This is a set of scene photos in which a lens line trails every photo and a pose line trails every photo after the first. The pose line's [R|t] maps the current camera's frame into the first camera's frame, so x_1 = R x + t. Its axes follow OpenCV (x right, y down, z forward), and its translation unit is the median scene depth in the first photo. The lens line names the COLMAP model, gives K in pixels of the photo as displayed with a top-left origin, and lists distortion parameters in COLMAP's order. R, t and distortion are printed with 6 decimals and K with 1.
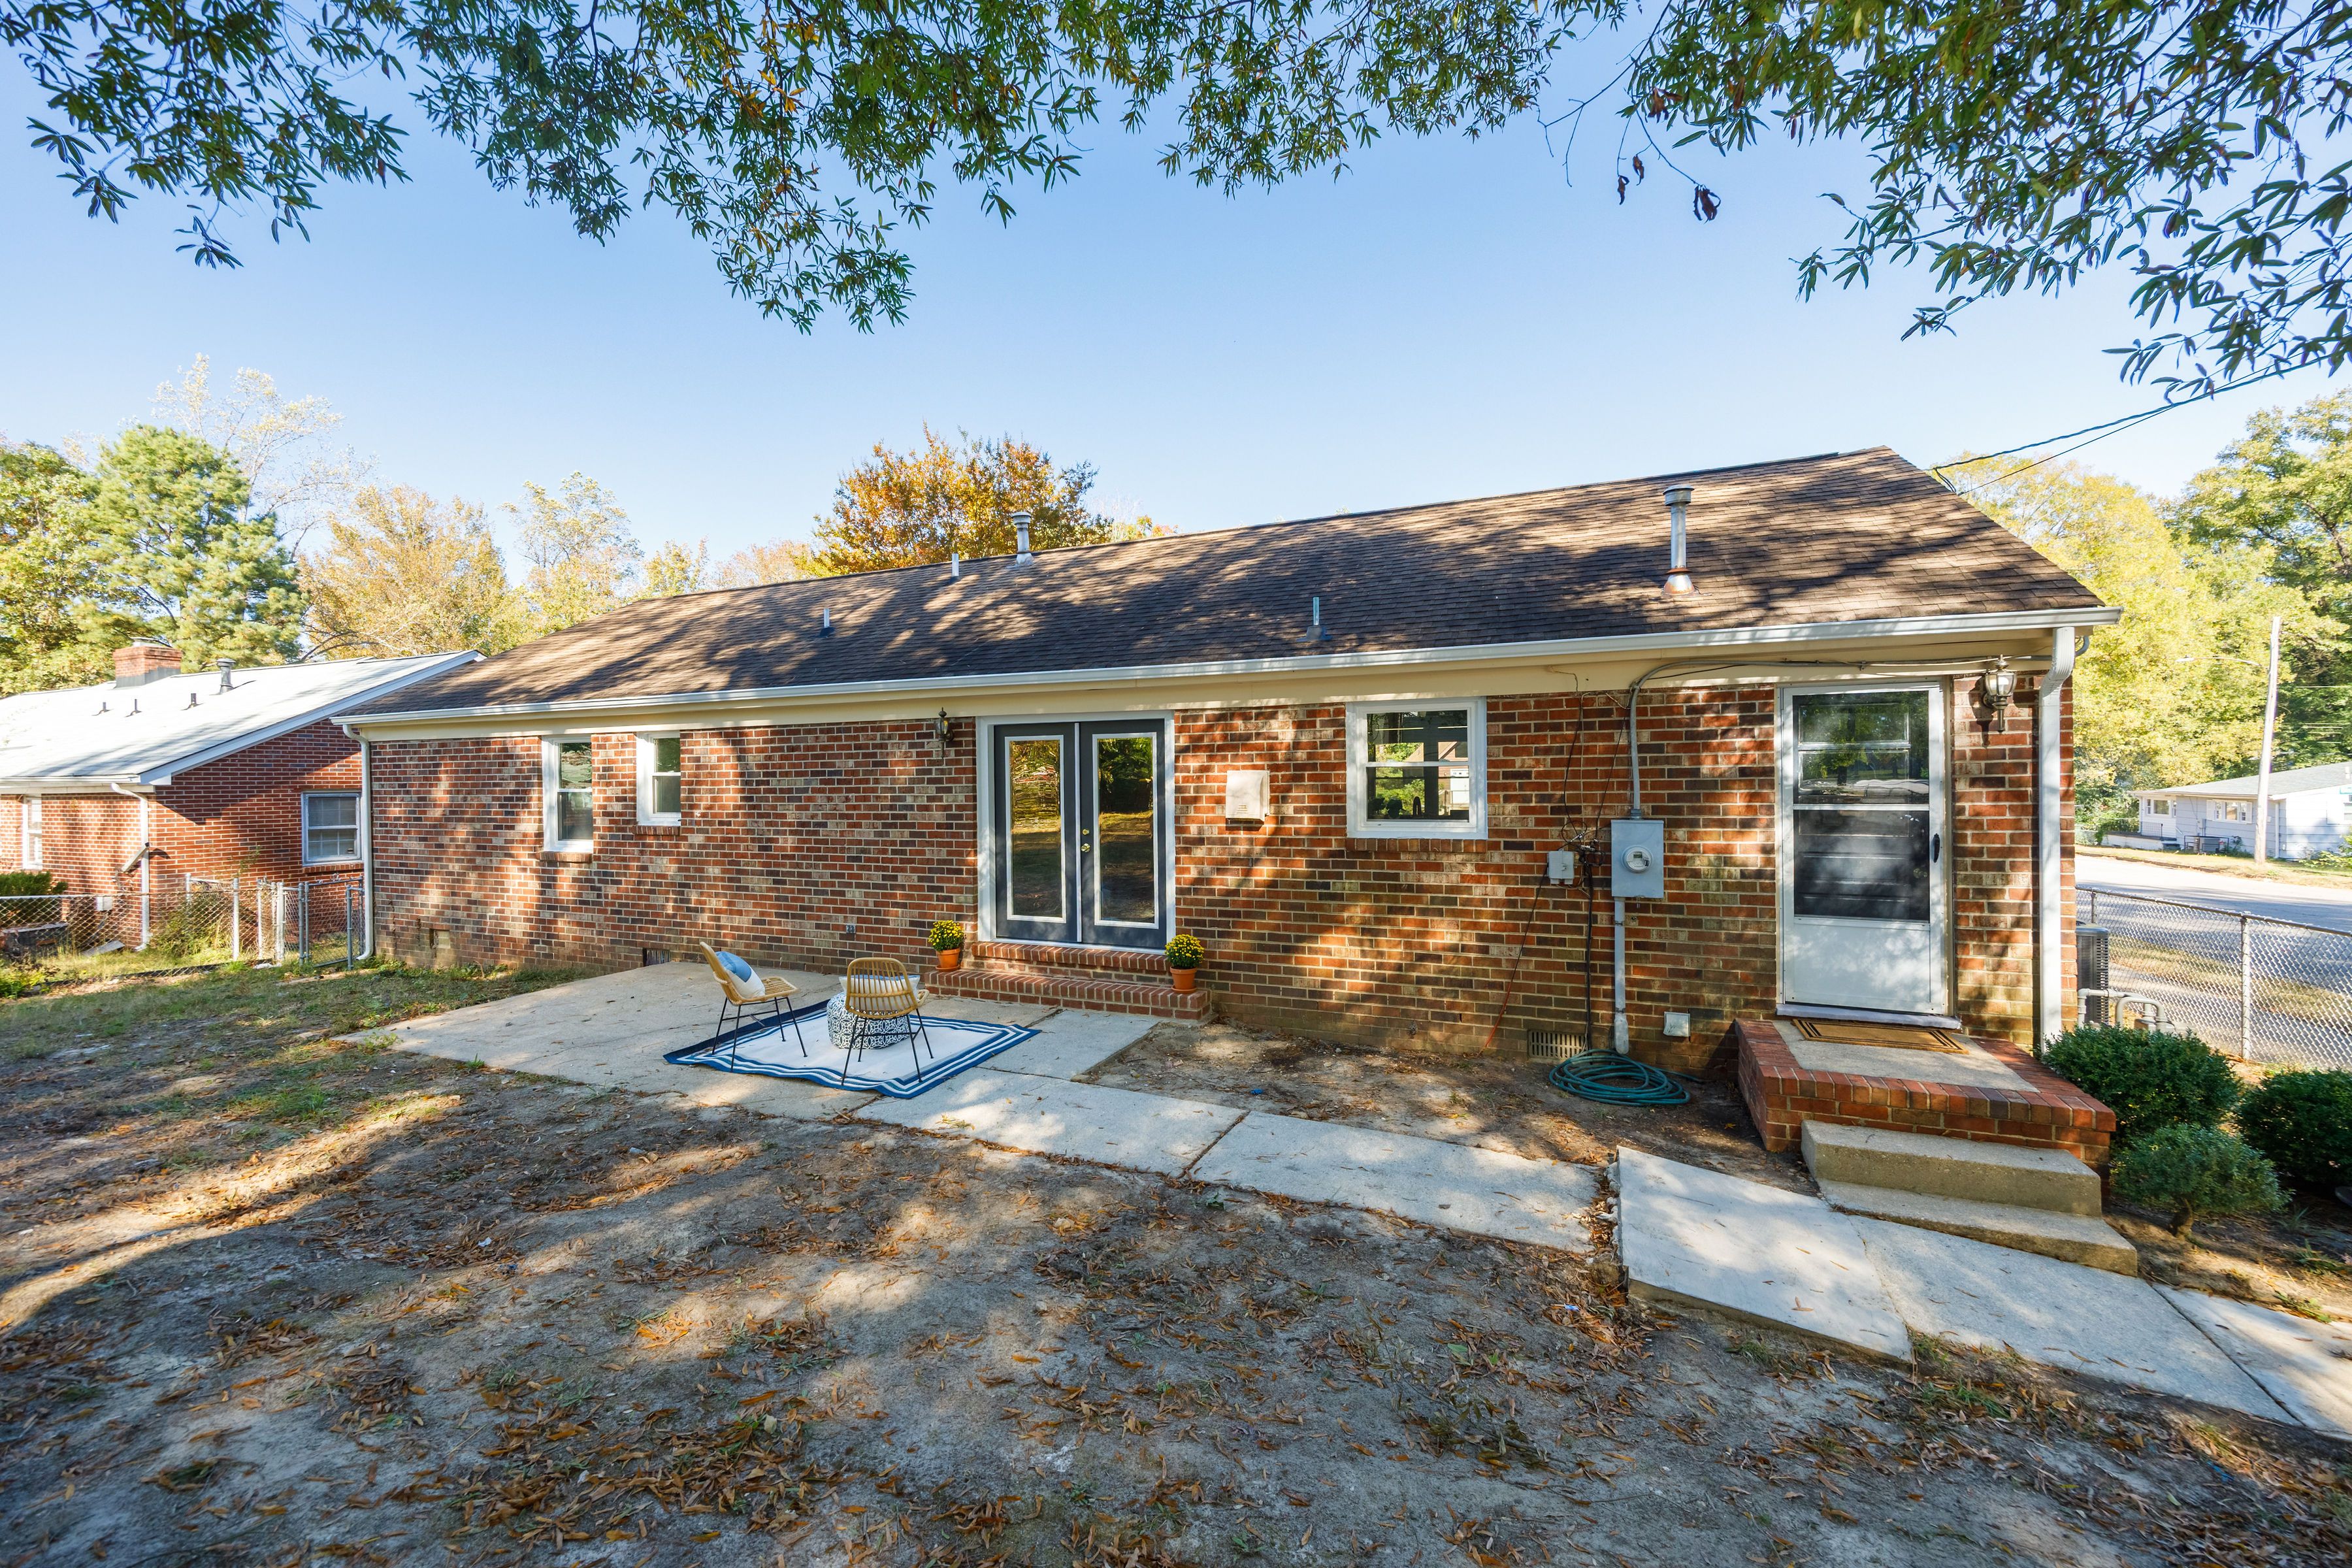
lens RADIAL K [[982.5, 0, 1162.8], [0, 982.5, 787.7], [0, 0, 1]] dist [-0.001508, -0.000074]
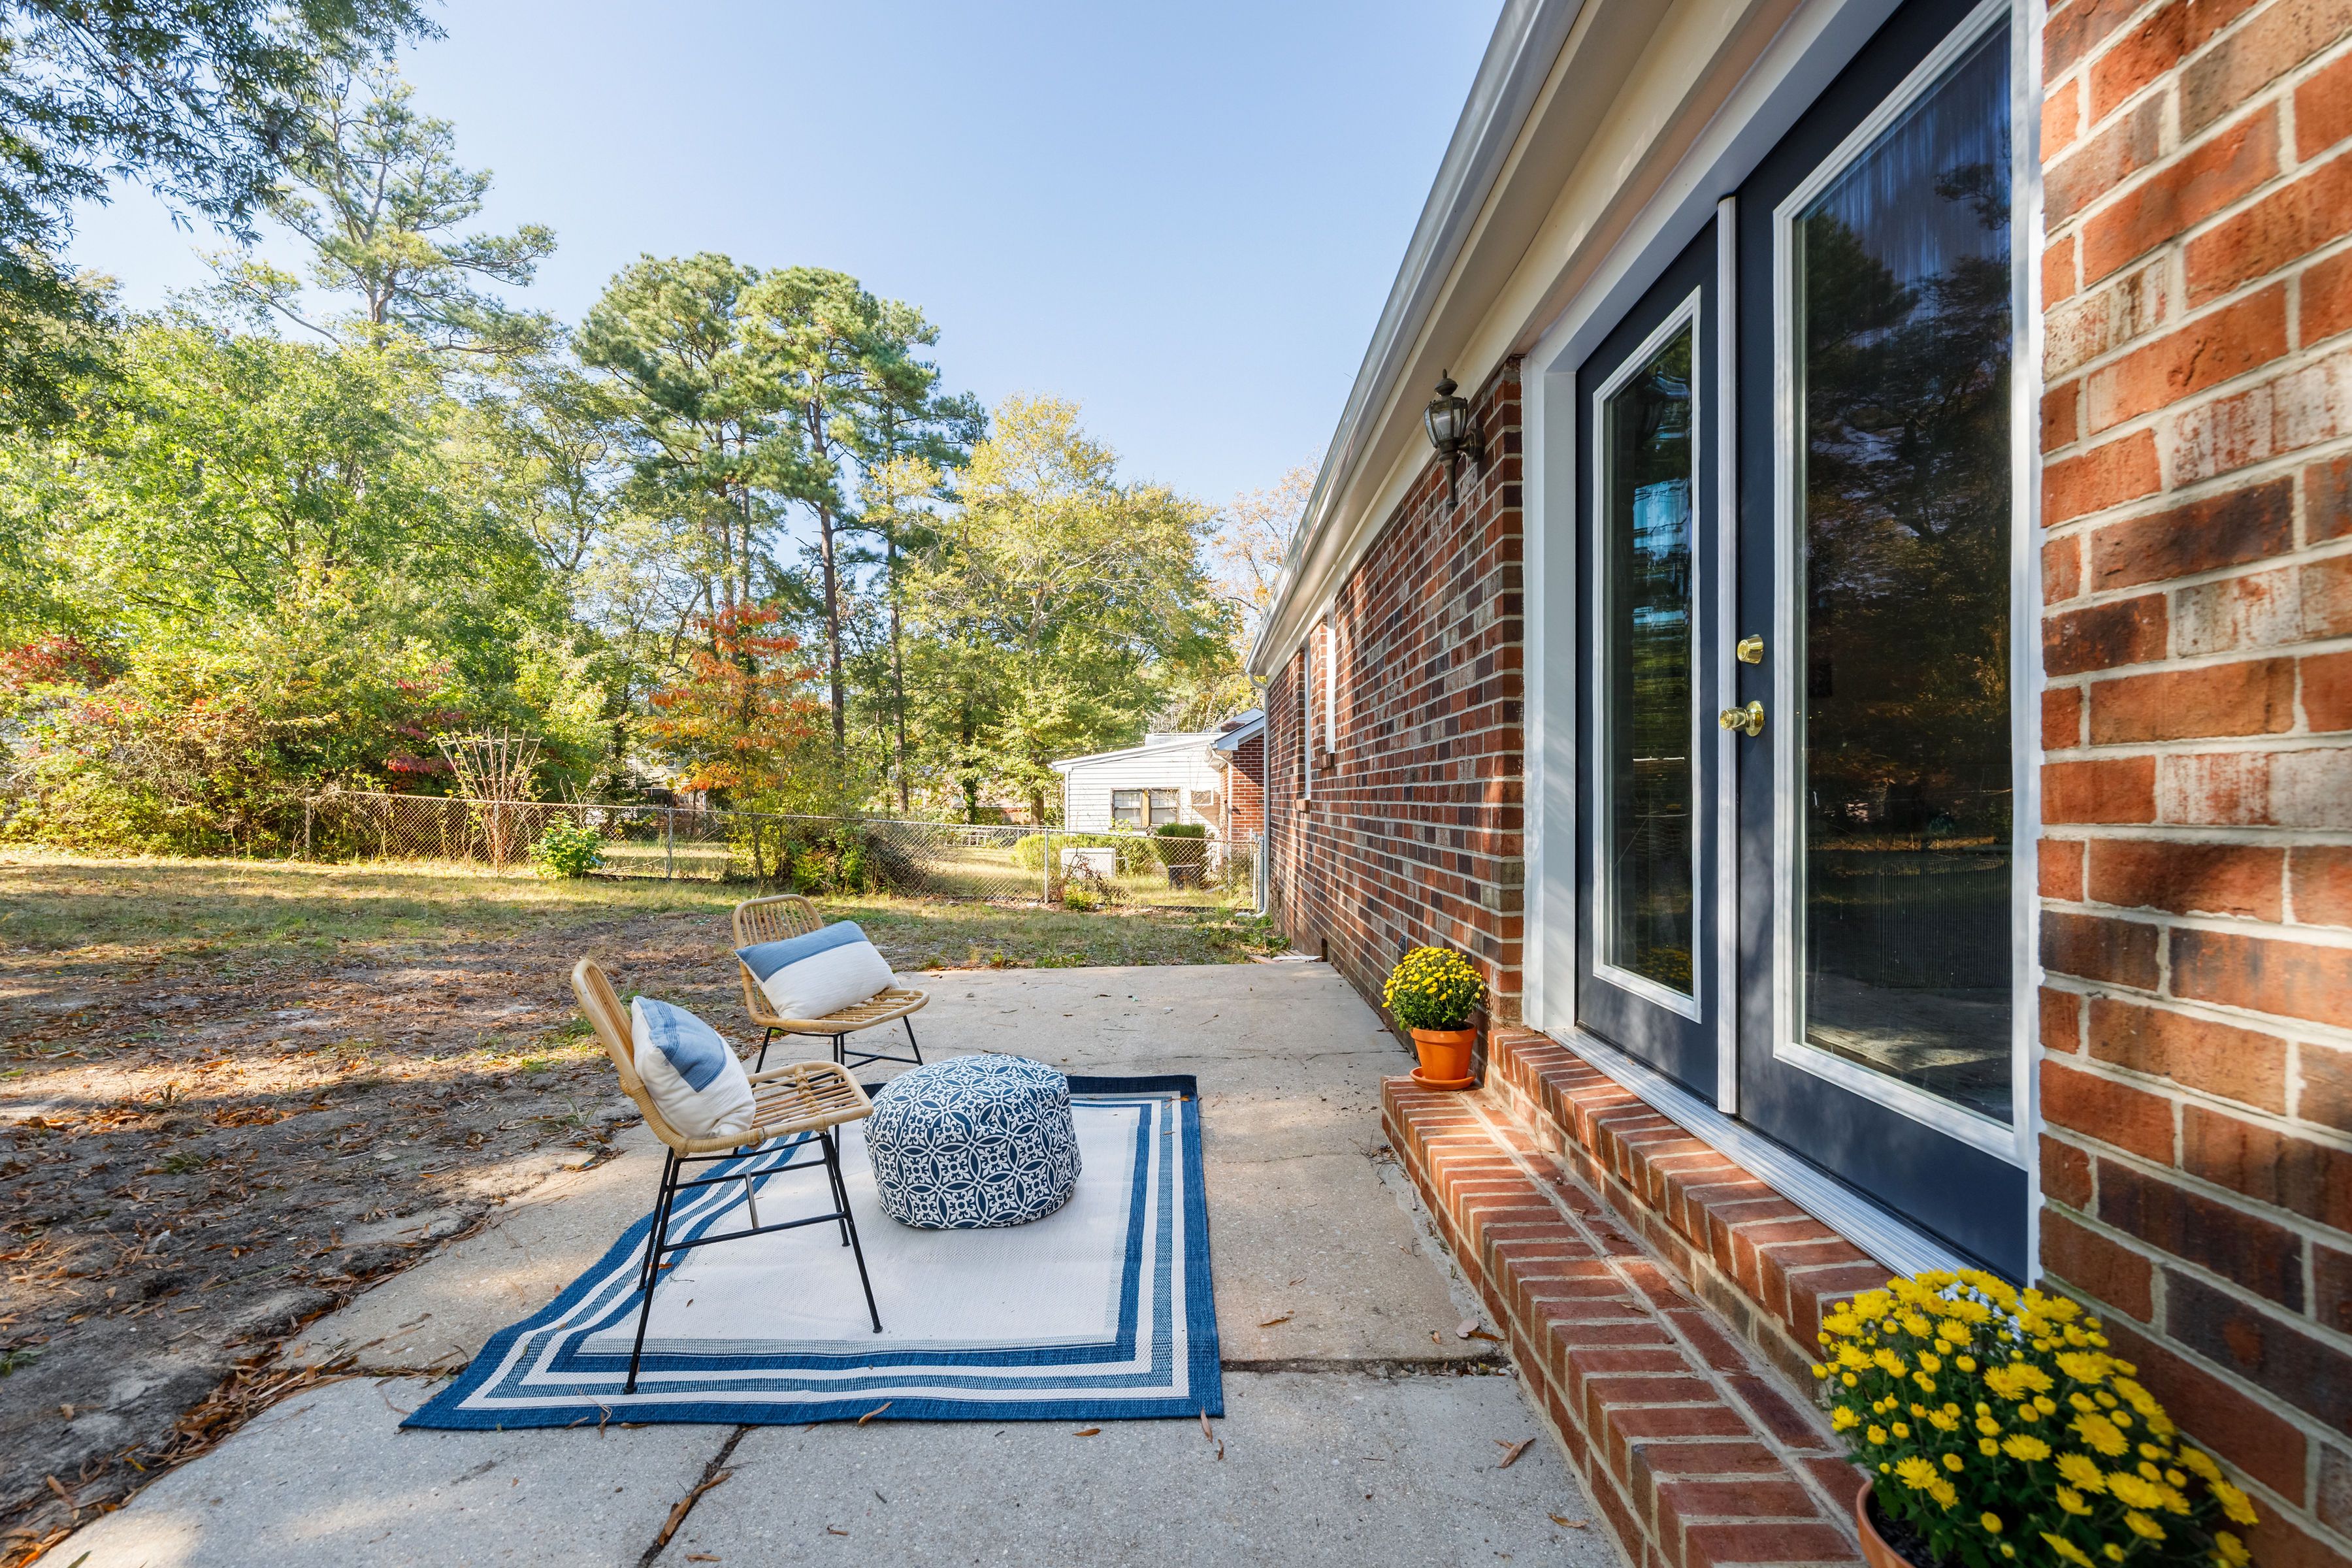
lens RADIAL K [[982.5, 0, 1169.0], [0, 982.5, 805.6], [0, 0, 1]] dist [-0.001508, -0.000074]
pose [[0.354189, 0.007408, -0.935145, 0.086936], [0.005806, 0.999932, 0.010120, 0.076347], [0.935156, -0.009014, 0.354122, 0.762537]]
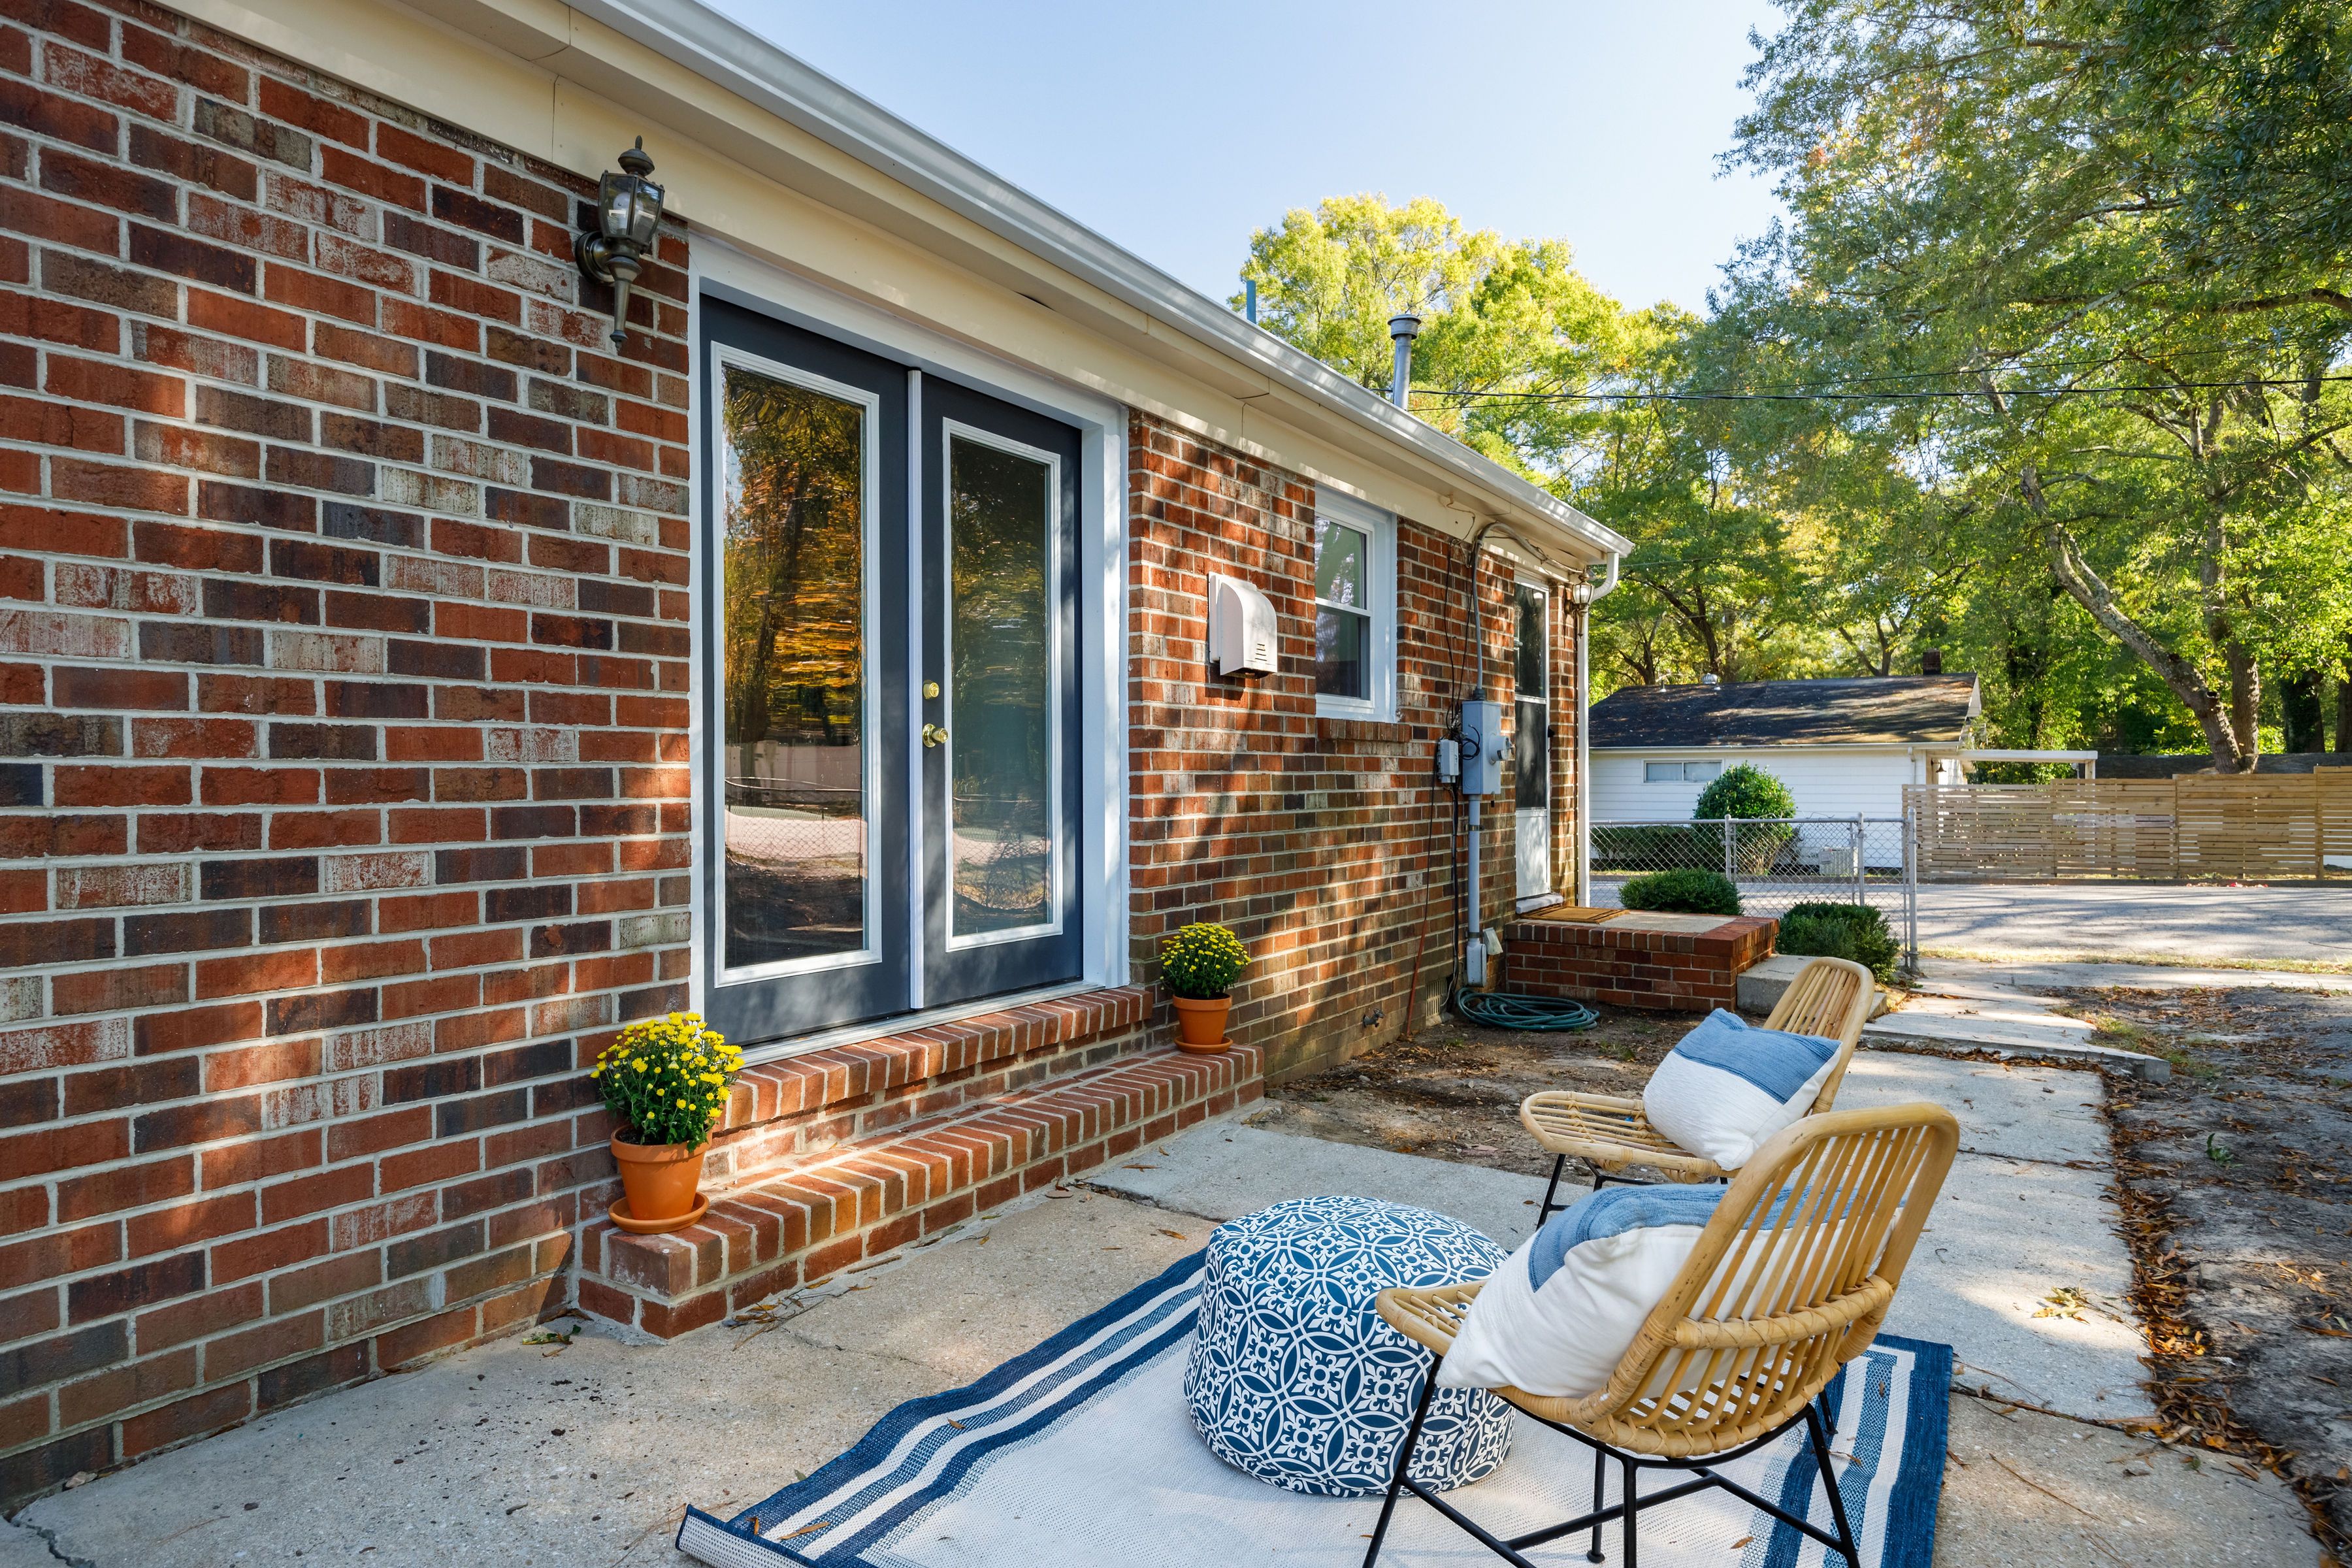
lens RADIAL K [[1374.7, 0, 1173.3], [0, 1374.7, 782.8], [0, 0, 1]] dist [-0.000896, -0.000046]
pose [[0.160510, 0.003587, 0.987028, -0.528063], [0.009932, 0.999937, -0.005249, 0.078935], [-0.986984, 0.010645, 0.160464, 0.807129]]
